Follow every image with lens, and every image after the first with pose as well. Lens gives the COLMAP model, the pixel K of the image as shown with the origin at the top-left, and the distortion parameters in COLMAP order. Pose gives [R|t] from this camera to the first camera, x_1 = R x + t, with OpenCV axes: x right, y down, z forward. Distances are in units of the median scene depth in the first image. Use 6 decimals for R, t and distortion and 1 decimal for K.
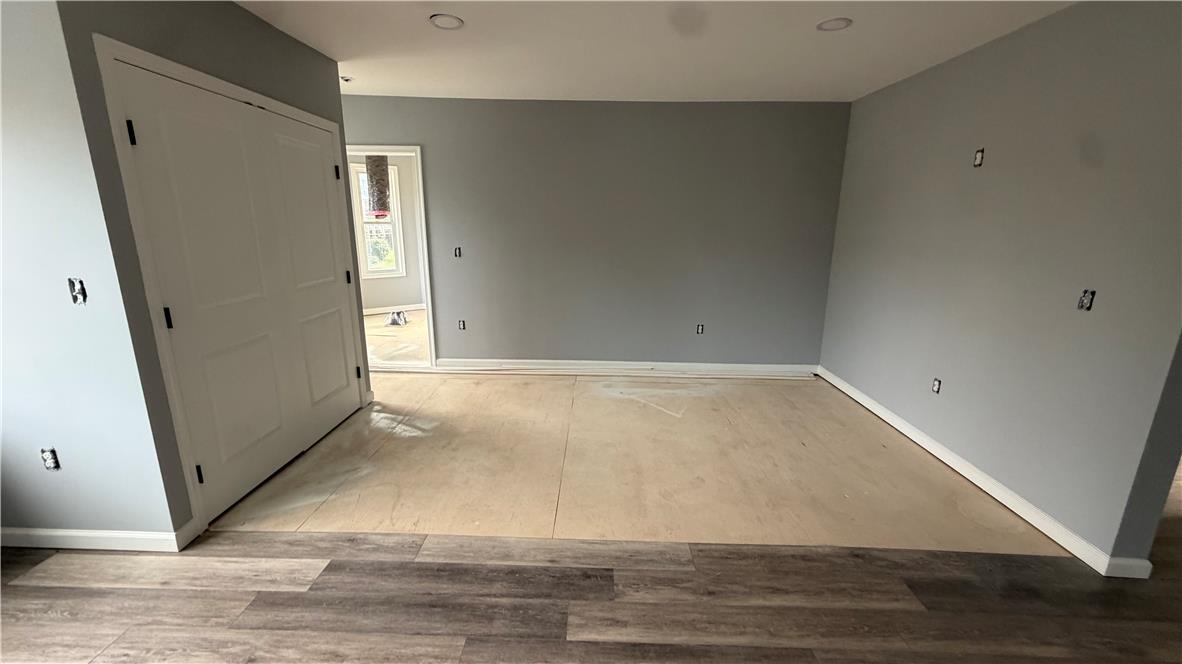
lens RADIAL K [[469.8, 0, 590.3], [0, 469.8, 333.9], [0, 0, 1]] dist [-0.001214, 0.000358]
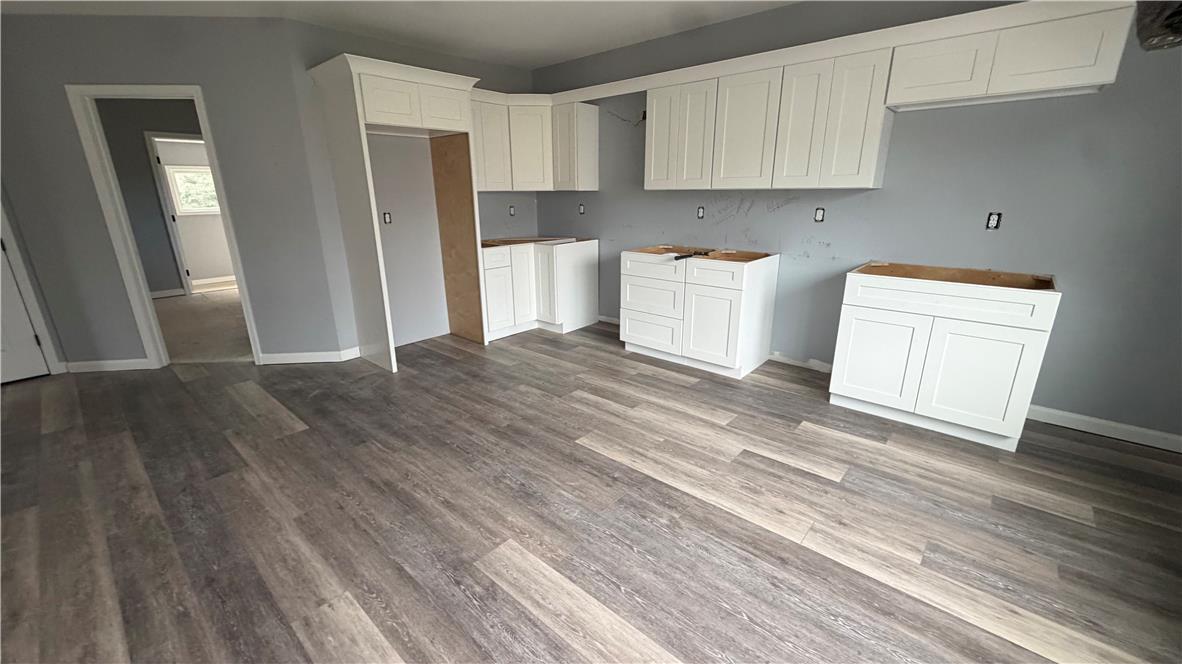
lens RADIAL K [[469.8, 0, 586.6], [0, 469.8, 334.1], [0, 0, 1]] dist [-0.001214, 0.000358]
pose [[-0.759732, -0.197392, 0.619551, -0.893874], [0.148704, 0.874815, 0.461070, -0.107310], [-0.633004, 0.442420, -0.635272, 0.647971]]
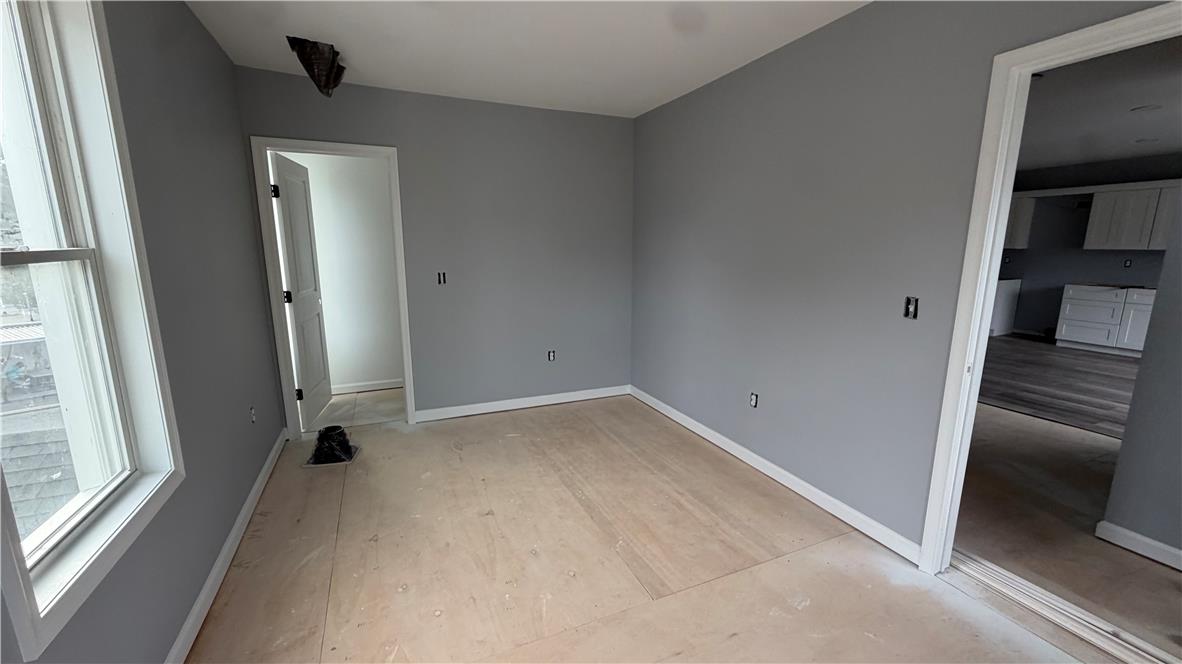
lens RADIAL K [[469.8, 0, 584.6], [0, 469.8, 334.7], [0, 0, 1]] dist [-0.001214, 0.000358]
pose [[-0.412699, -0.188622, 0.891124, -1.346940], [0.204051, 0.934315, 0.292265, -0.818536], [-0.887718, 0.302452, -0.347102, 3.446516]]
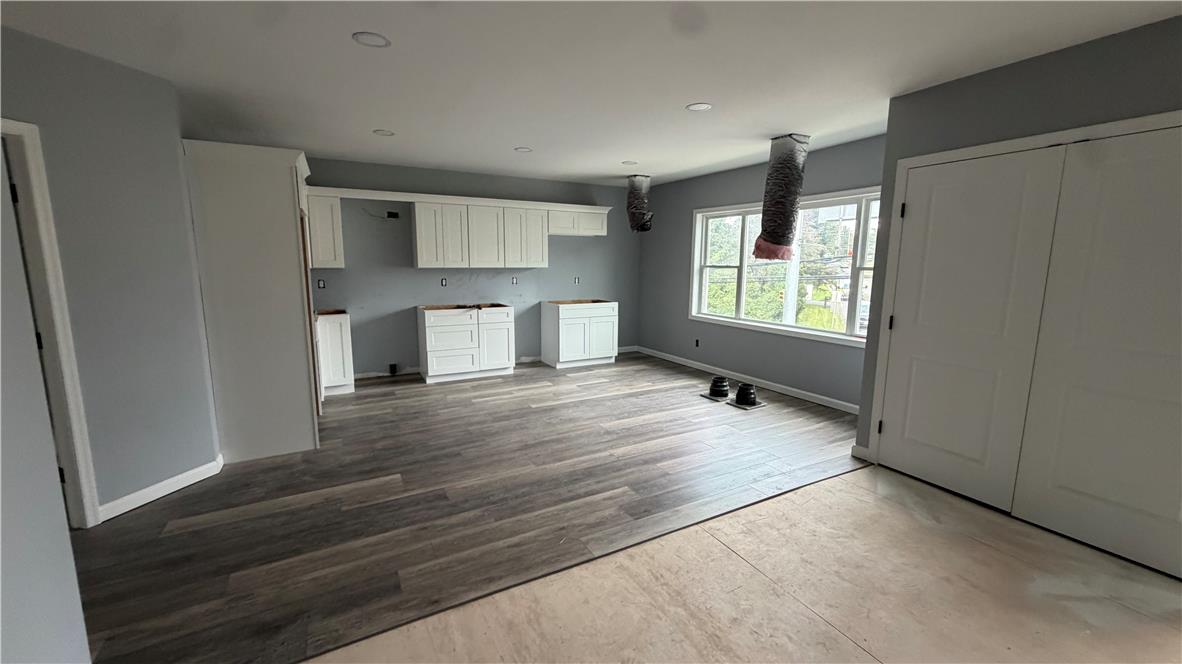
lens RADIAL K [[469.8, 0, 588.4], [0, 469.8, 332.6], [0, 0, 1]] dist [-0.001214, 0.000358]
pose [[-0.871094, 0.056715, -0.487831, 0.792297], [-0.130247, 0.931062, 0.340821, -0.422831], [0.473531, 0.360426, -0.803656, 1.855920]]
